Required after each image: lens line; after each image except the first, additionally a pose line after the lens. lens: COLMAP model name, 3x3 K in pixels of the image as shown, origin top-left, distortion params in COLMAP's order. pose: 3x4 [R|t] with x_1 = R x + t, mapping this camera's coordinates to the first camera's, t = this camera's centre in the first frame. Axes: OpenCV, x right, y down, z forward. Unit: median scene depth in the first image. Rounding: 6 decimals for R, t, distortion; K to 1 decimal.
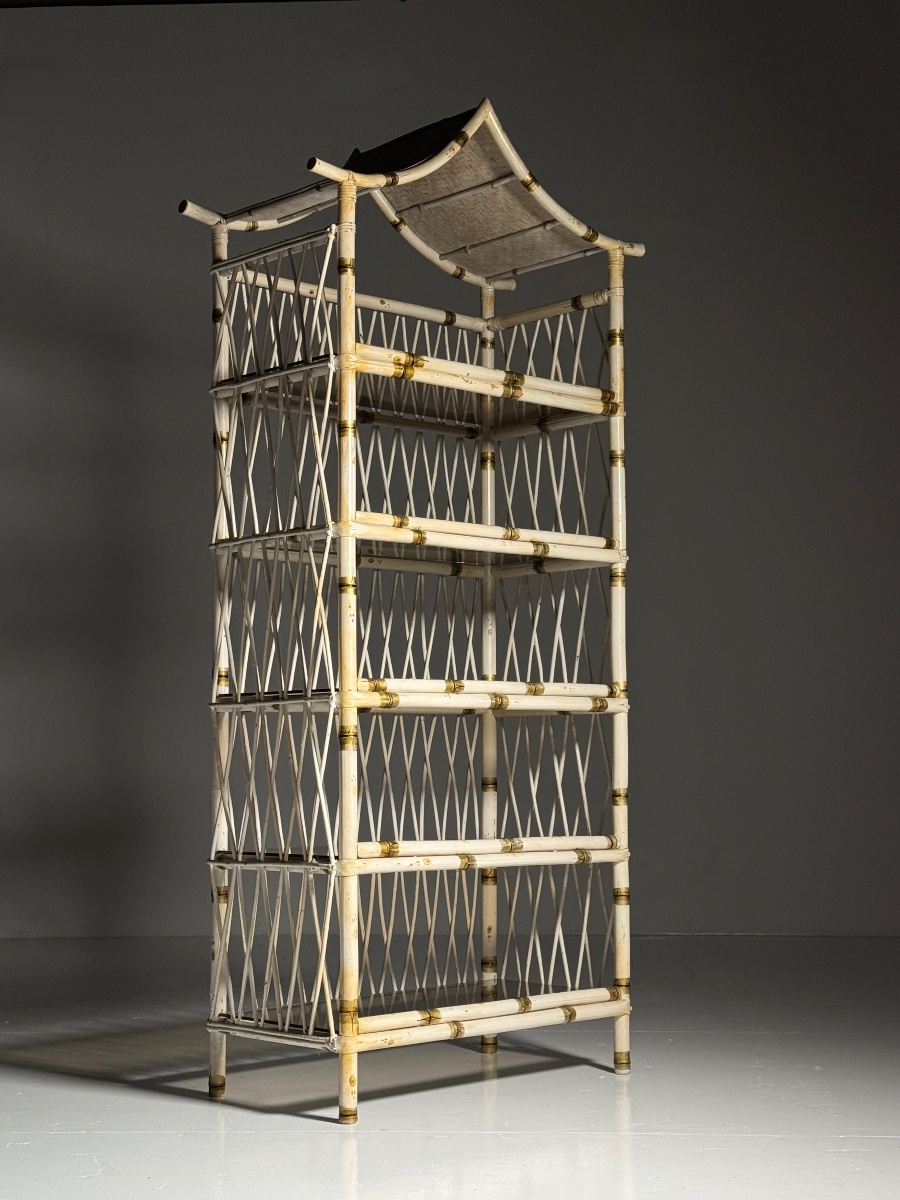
lens RADIAL K [[1909.7, 0, 452.2], [0, 1909.7, 596.8], [0, 0, 1]] dist [0.075094, 0.000000]
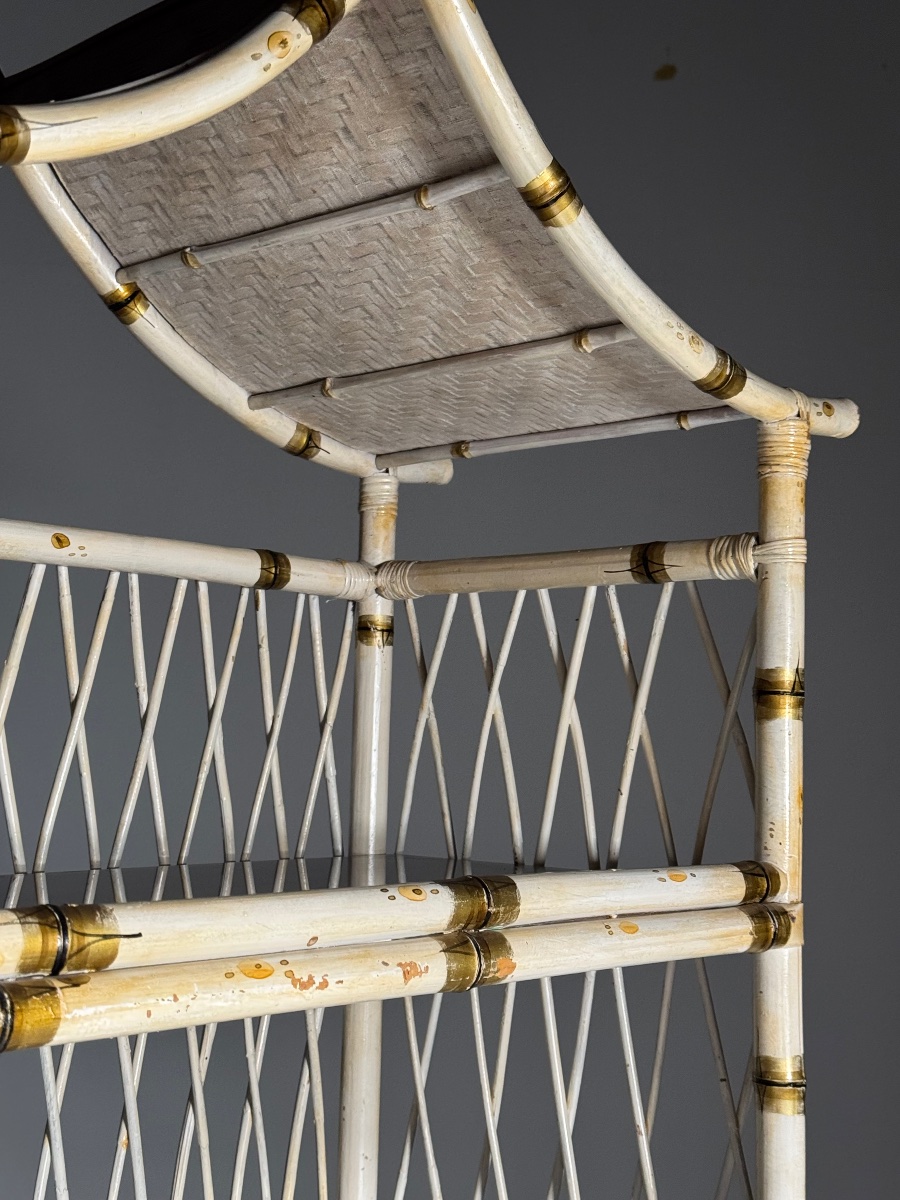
lens RADIAL K [[1717.0, 0, 450.4], [0, 1717.0, 596.9], [0, 0, 1]] dist [0.102668, 0.000000]
pose [[0.995982, 0.034504, 0.082636, 0.005607], [-0.034621, 0.999401, -0.000019, -0.148571], [-0.082587, -0.002842, 0.996580, 0.709872]]
